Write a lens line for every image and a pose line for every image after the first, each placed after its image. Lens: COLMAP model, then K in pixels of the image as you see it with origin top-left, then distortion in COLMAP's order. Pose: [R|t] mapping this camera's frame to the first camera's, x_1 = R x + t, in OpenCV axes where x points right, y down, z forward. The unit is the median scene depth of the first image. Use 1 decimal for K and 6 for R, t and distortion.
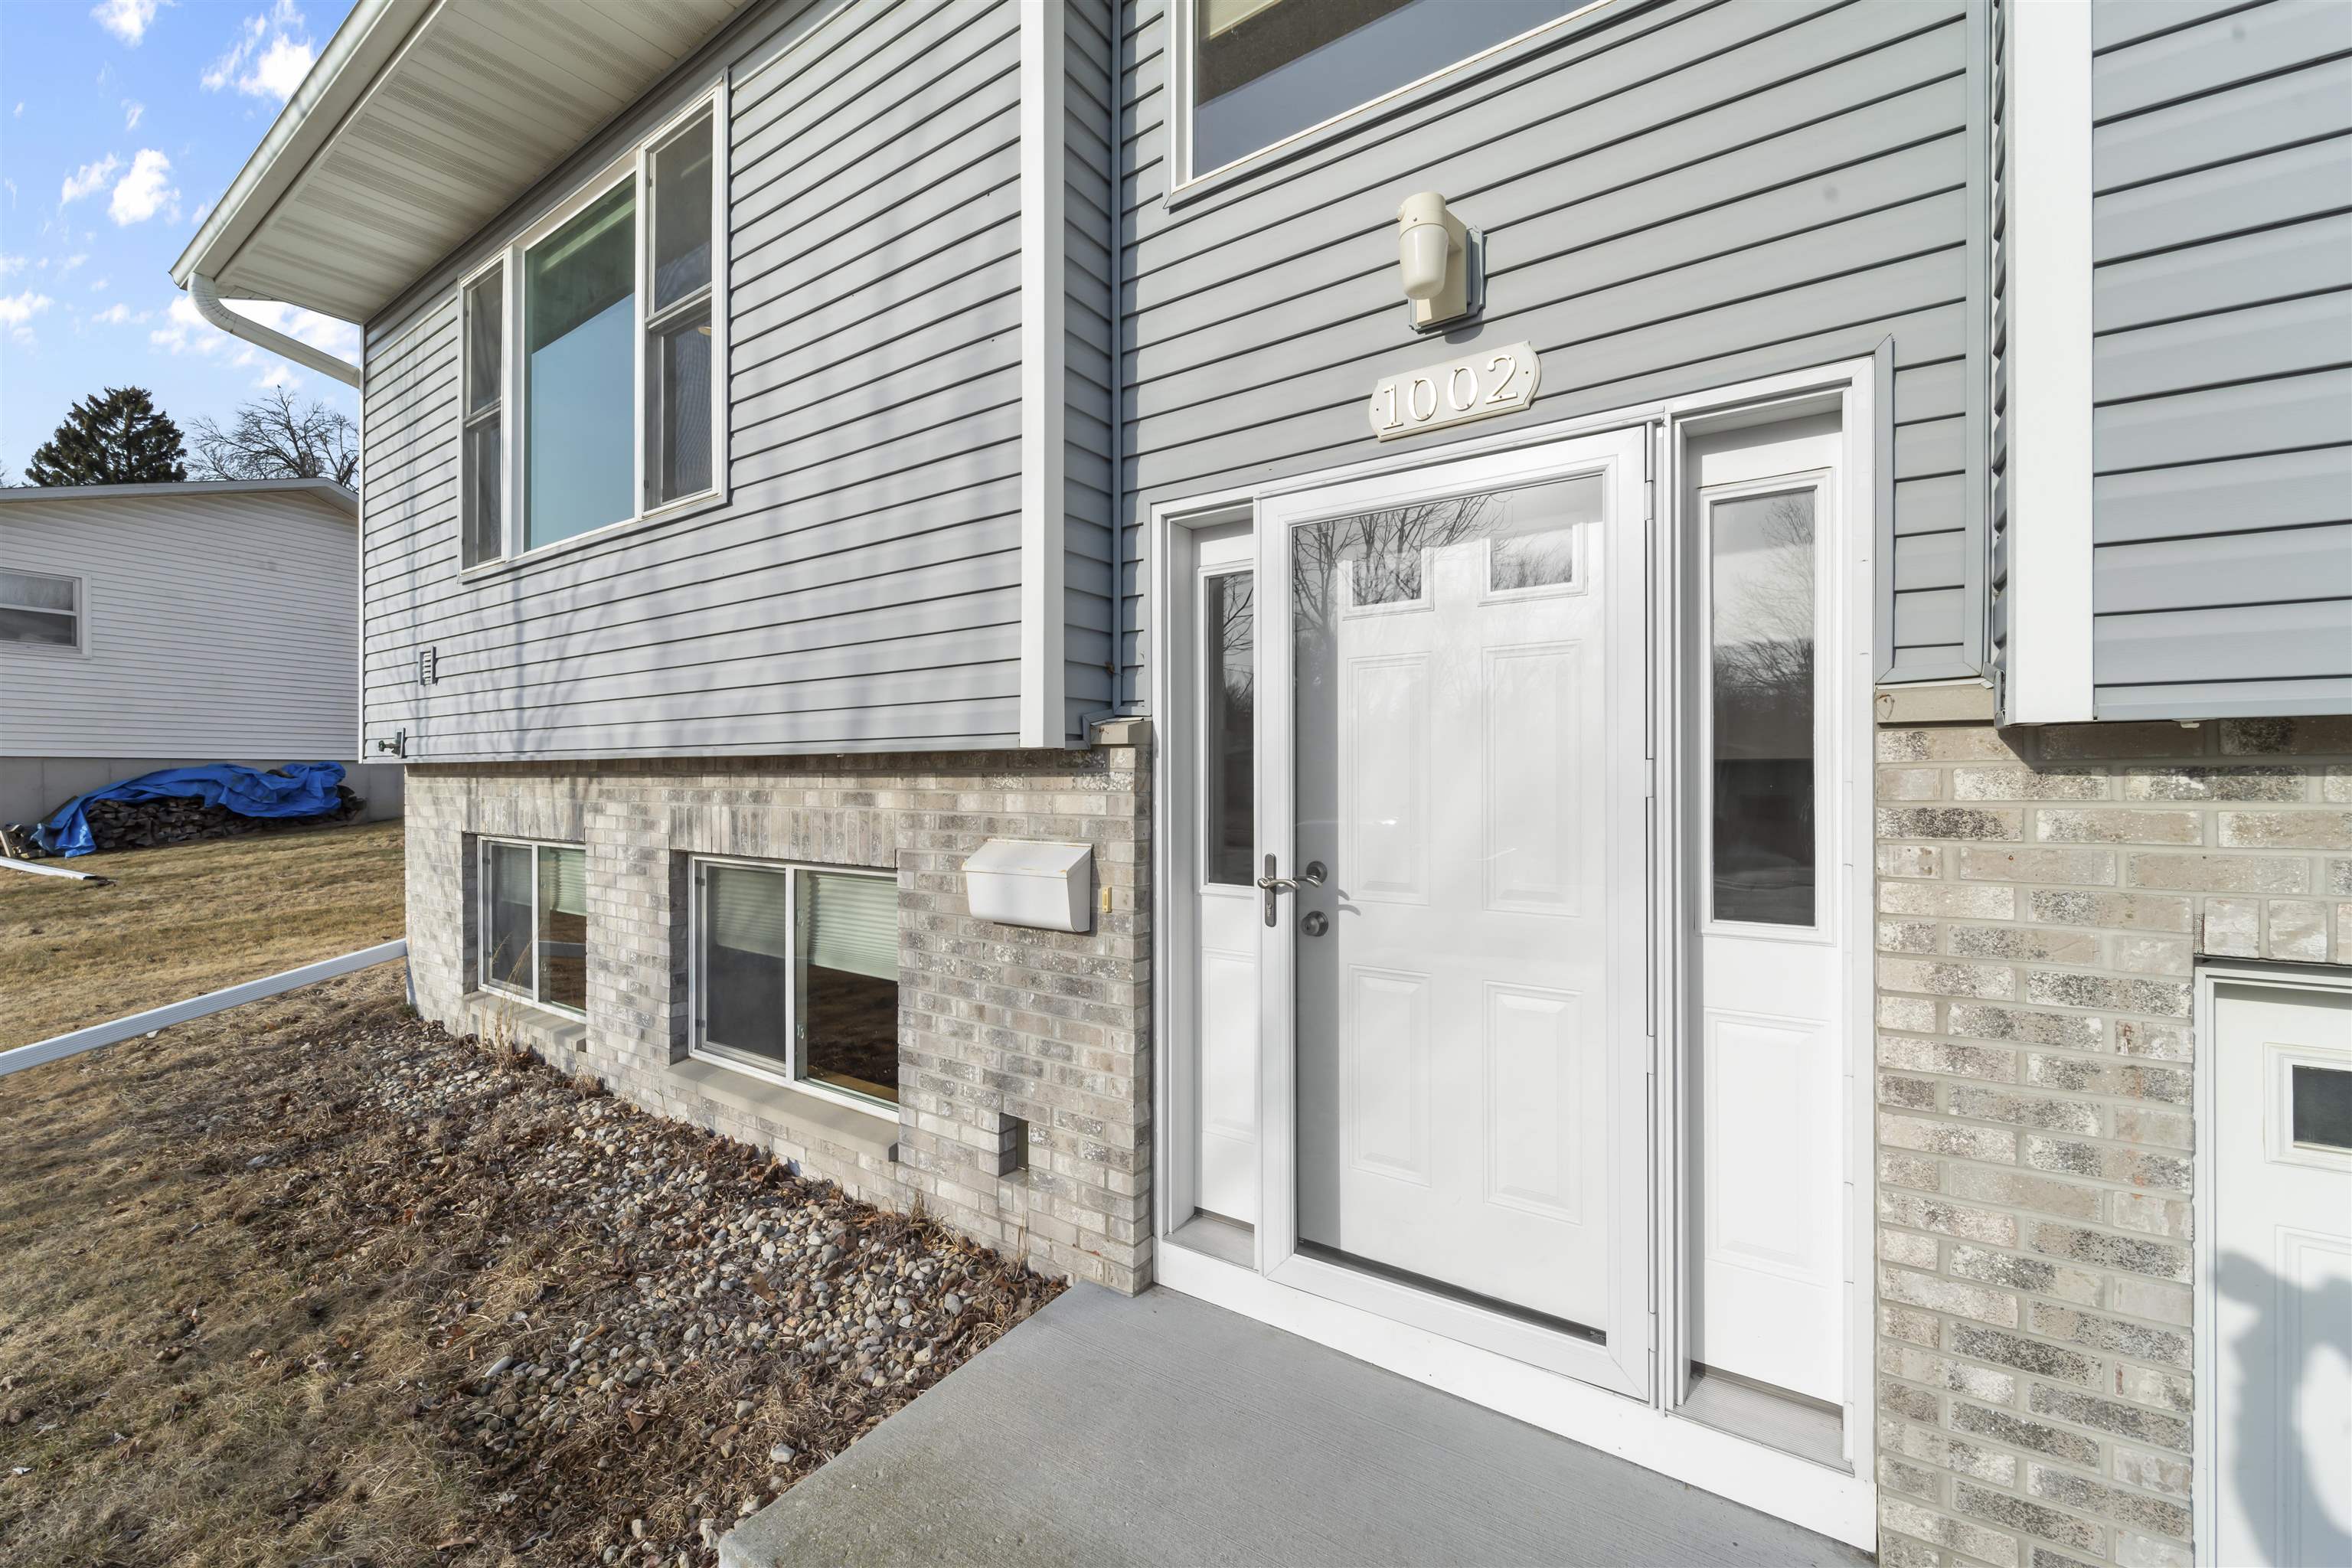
lens RADIAL K [[949.8, 0, 1162.8], [0, 949.8, 785.4], [0, 0, 1]] dist [0.004198, -0.001727]
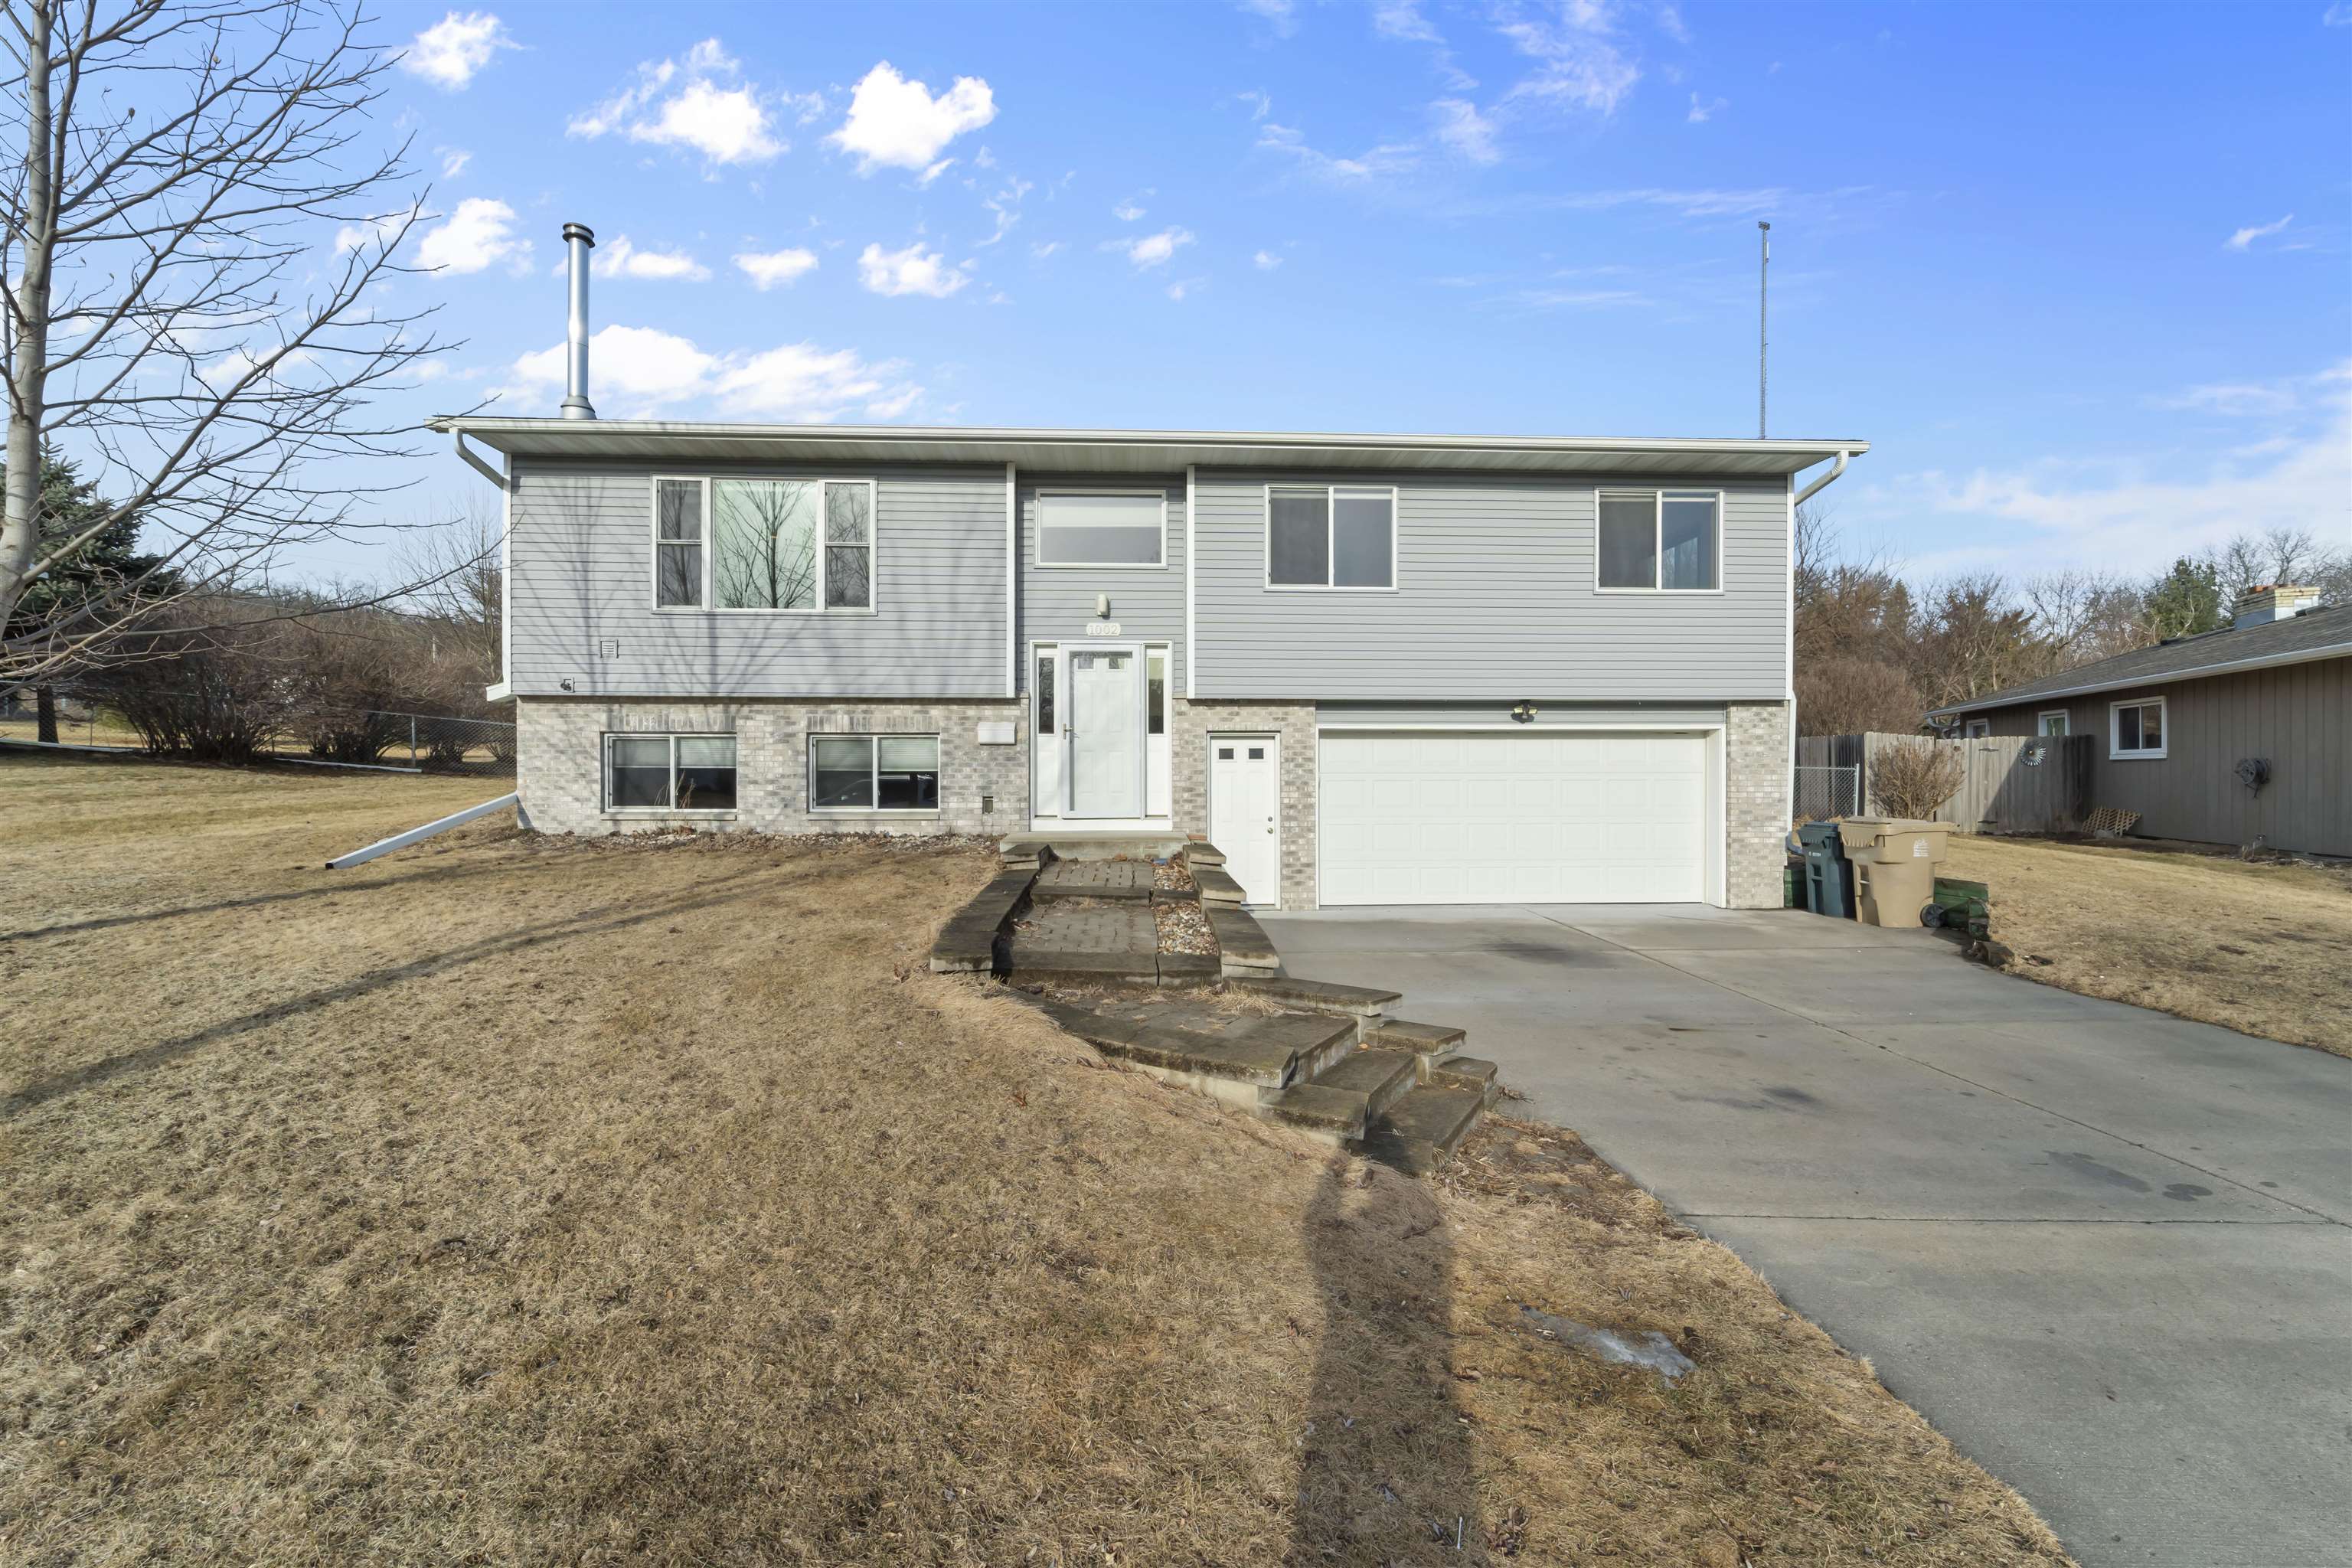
lens RADIAL K [[949.8, 0, 1174.0], [0, 949.8, 781.9], [0, 0, 1]] dist [0.004198, -0.001727]
pose [[0.794903, -0.004984, 0.606717, -1.906442], [0.003384, 0.999987, 0.003781, 0.289738], [-0.606728, -0.000953, 0.794909, -2.498496]]
